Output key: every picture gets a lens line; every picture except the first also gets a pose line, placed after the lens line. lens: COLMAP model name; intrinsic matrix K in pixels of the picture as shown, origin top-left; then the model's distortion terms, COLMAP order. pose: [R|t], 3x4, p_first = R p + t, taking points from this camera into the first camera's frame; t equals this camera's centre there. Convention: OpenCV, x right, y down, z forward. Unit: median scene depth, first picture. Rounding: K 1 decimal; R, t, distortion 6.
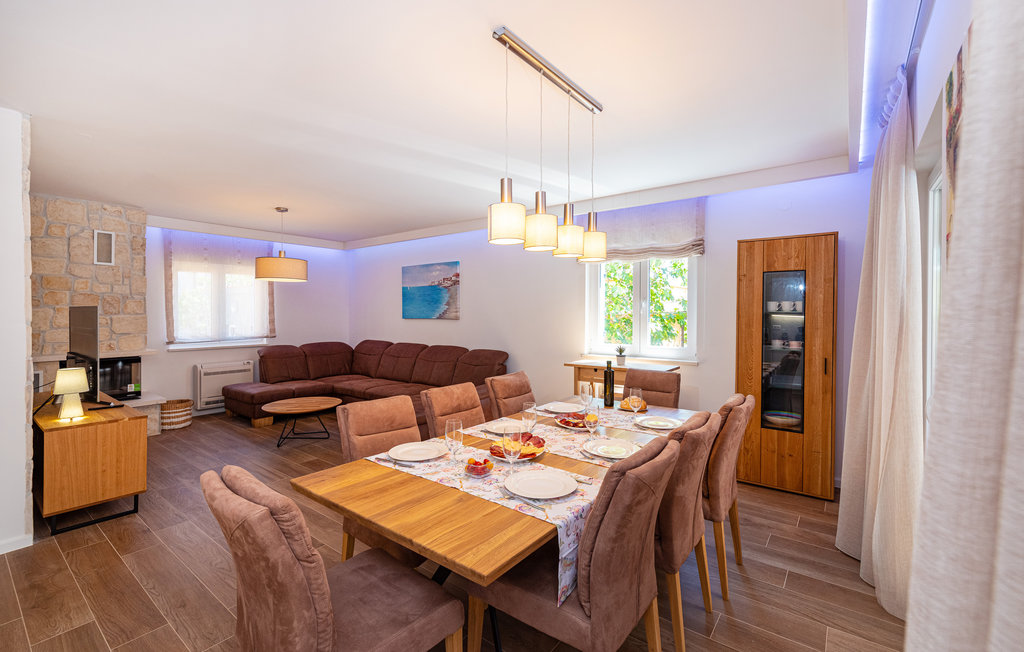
lens RADIAL K [[442.2, 0, 525.3], [0, 442.2, 333.1], [0, 0, 1]] dist [0.001952, 0.000483]
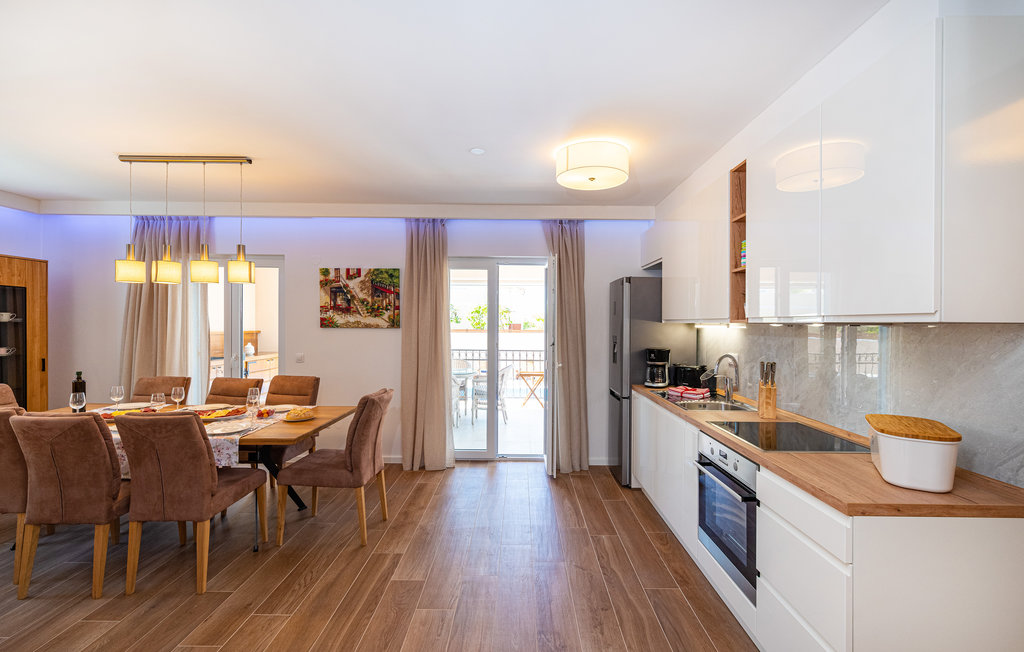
lens RADIAL K [[453.5, 0, 512.0], [0, 453.5, 326.0], [0, 0, 1]] dist [0.000326, 0.000083]
pose [[-0.588121, -0.004705, 0.808759, -0.711445], [0.027461, 0.999290, 0.025782, -0.021354], [-0.808306, 0.037373, -0.587575, 0.420917]]
